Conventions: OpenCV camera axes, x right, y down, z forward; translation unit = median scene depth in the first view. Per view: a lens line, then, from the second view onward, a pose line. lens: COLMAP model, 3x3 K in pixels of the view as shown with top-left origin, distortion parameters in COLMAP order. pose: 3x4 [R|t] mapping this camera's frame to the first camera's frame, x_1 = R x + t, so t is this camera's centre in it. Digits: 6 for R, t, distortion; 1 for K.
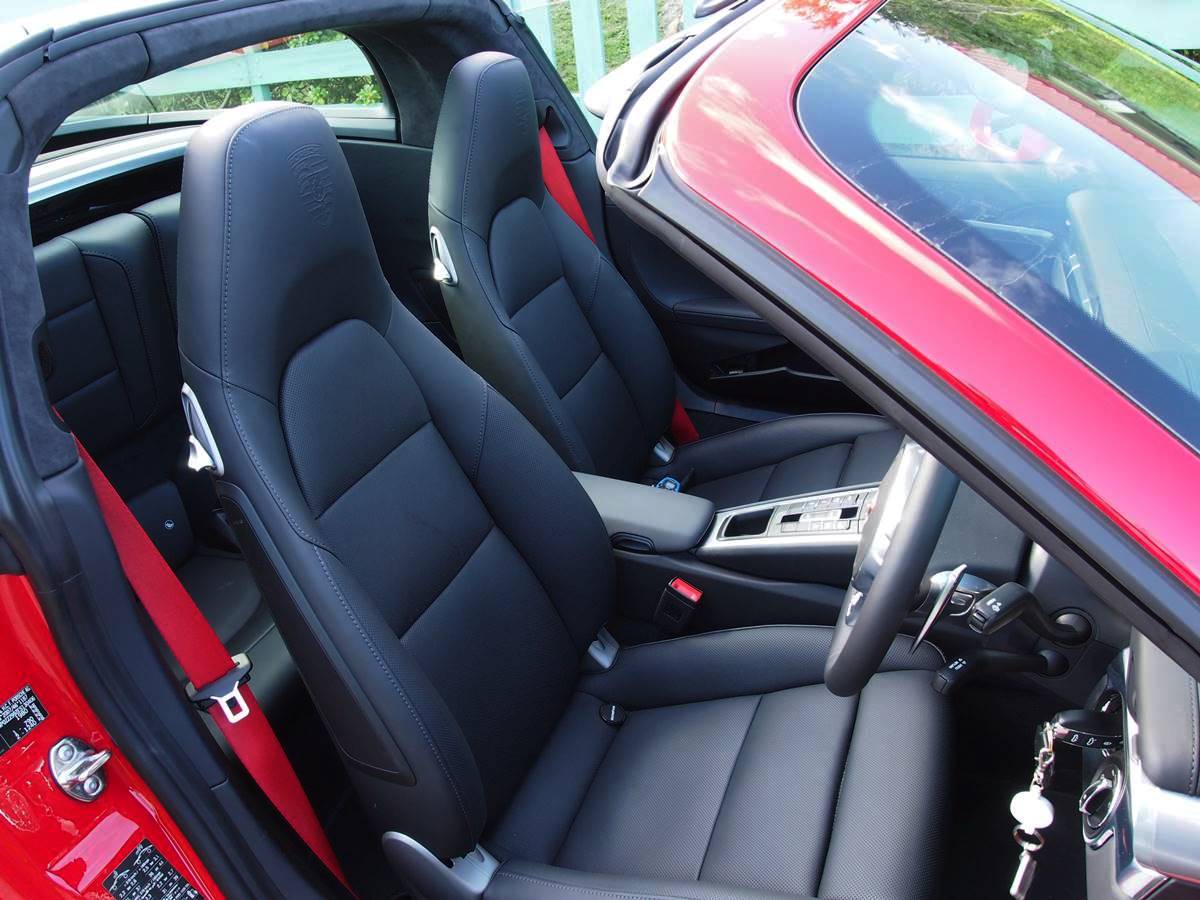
lens RADIAL K [[961.6, 0, 600.0], [0, 961.6, 450.0], [0, 0, 1]] dist [-0.058764, 0.011990]
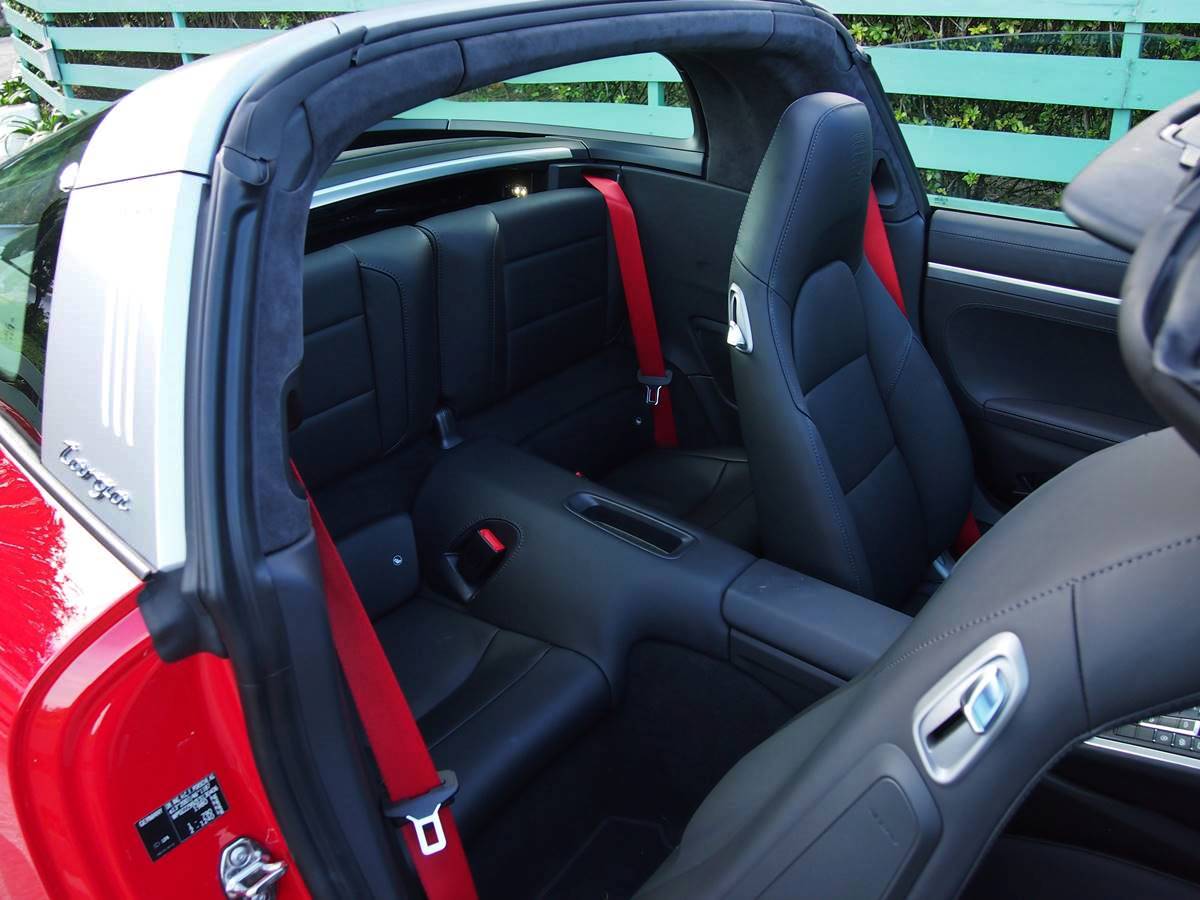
lens RADIAL K [[961.6, 0, 600.0], [0, 961.6, 450.0], [0, 0, 1]] dist [-0.058764, 0.011990]
pose [[0.959429, 0.166834, -0.227294, -0.101668], [-0.171842, 0.985122, -0.002280, -0.091047], [0.223531, 0.041246, 0.973824, 0.187893]]
